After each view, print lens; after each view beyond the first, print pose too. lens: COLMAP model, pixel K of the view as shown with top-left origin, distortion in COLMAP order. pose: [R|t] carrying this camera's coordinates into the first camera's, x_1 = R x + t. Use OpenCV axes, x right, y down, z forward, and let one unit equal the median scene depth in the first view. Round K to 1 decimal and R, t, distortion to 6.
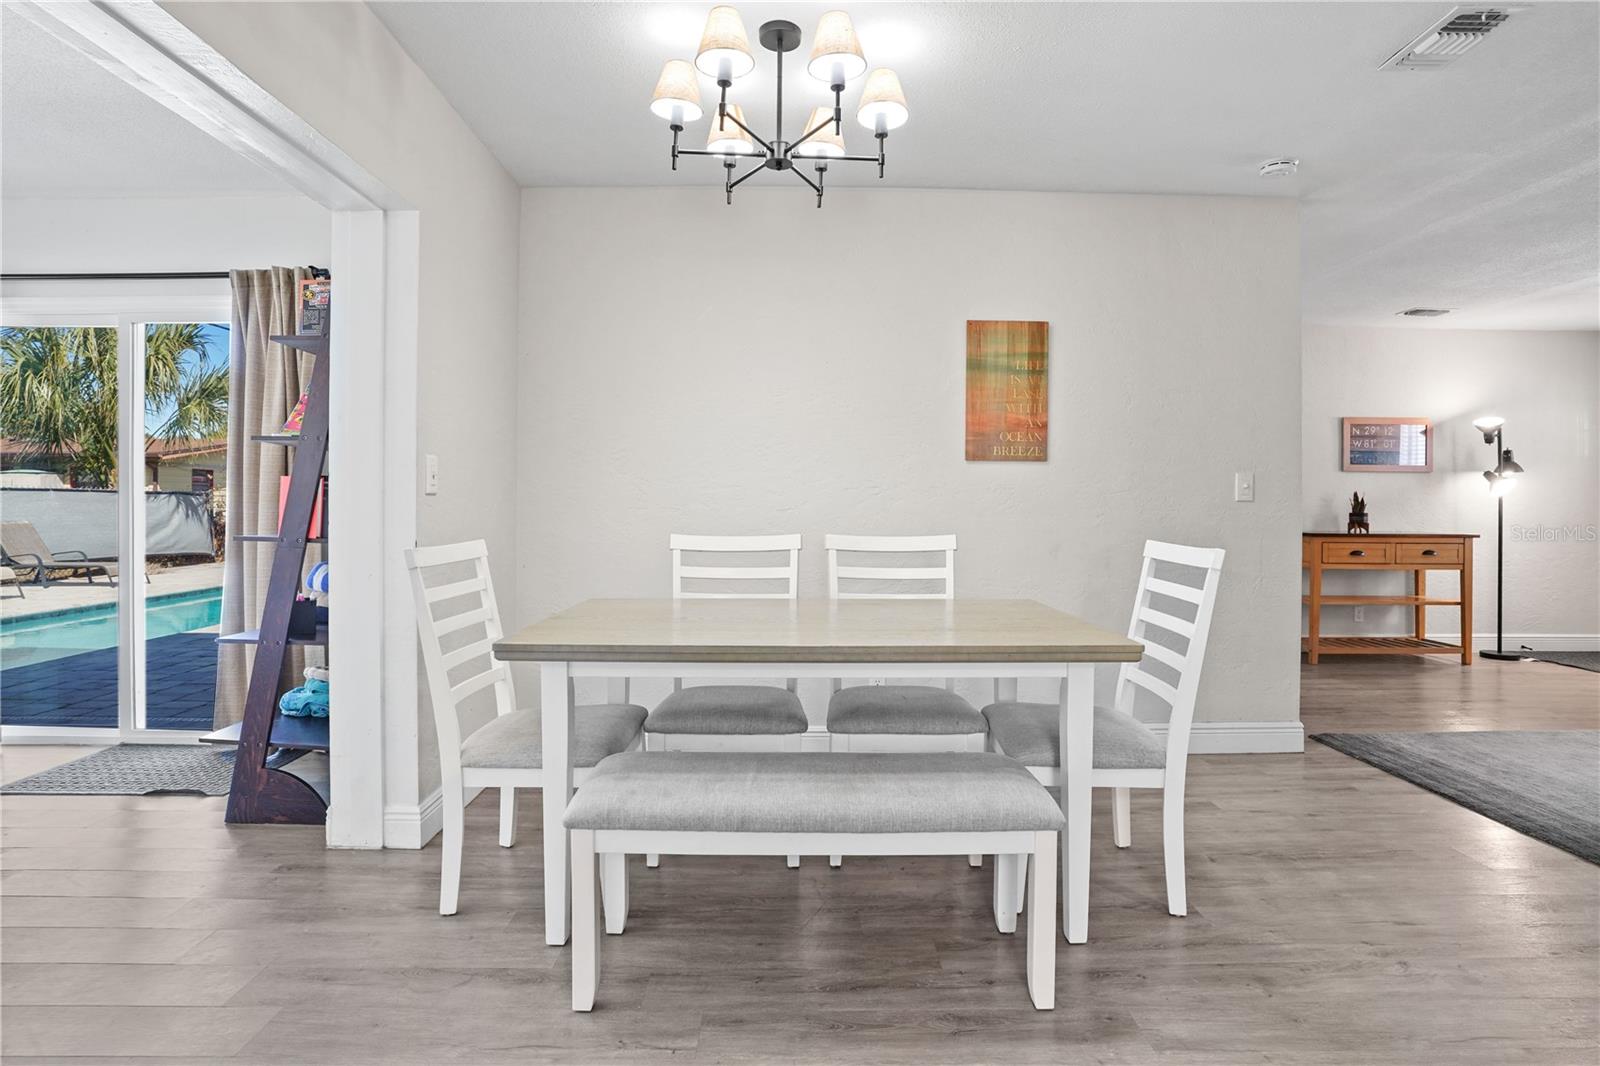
lens RADIAL K [[786.7, 0, 785.7], [0, 786.7, 506.6], [0, 0, 1]] dist [-0.068269, 0.026329]
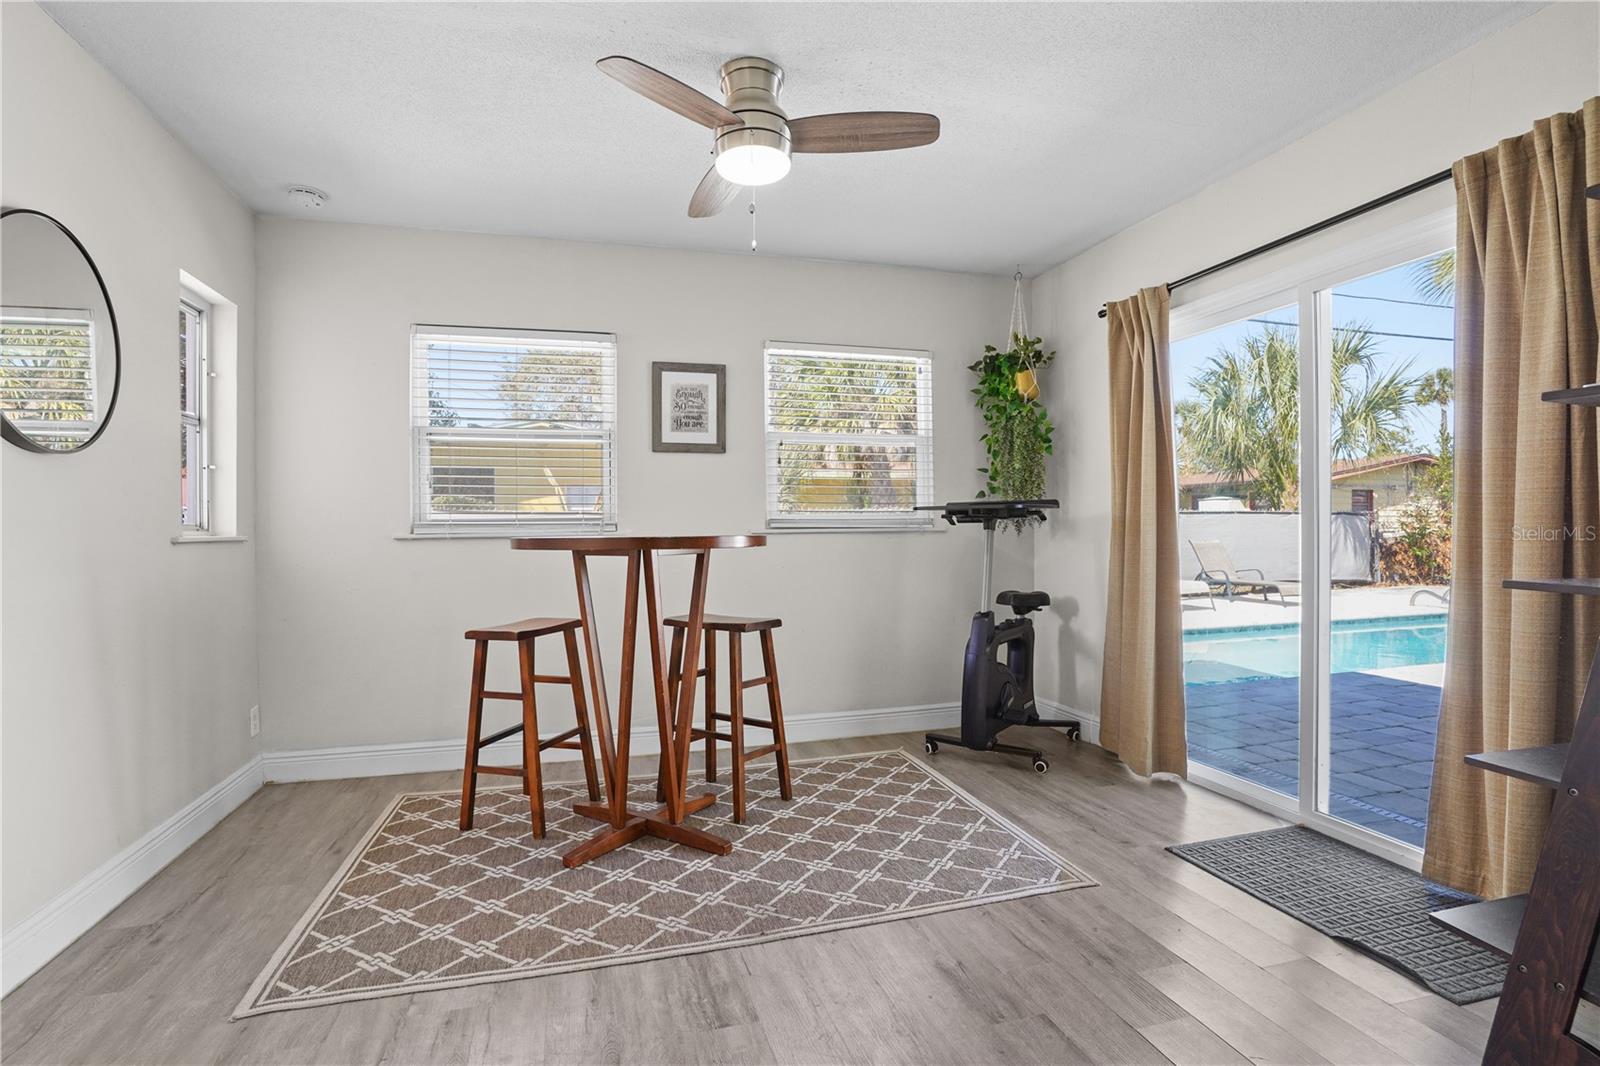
lens RADIAL K [[786.7, 0, 817.1], [0, 786.7, 537.2], [0, 0, 1]] dist [-0.068269, 0.026329]
pose [[0.297207, 0.007938, -0.954780, -0.165079], [0.003958, 0.999947, 0.009546, 0.000574], [0.954805, -0.006616, 0.297160, 0.172144]]
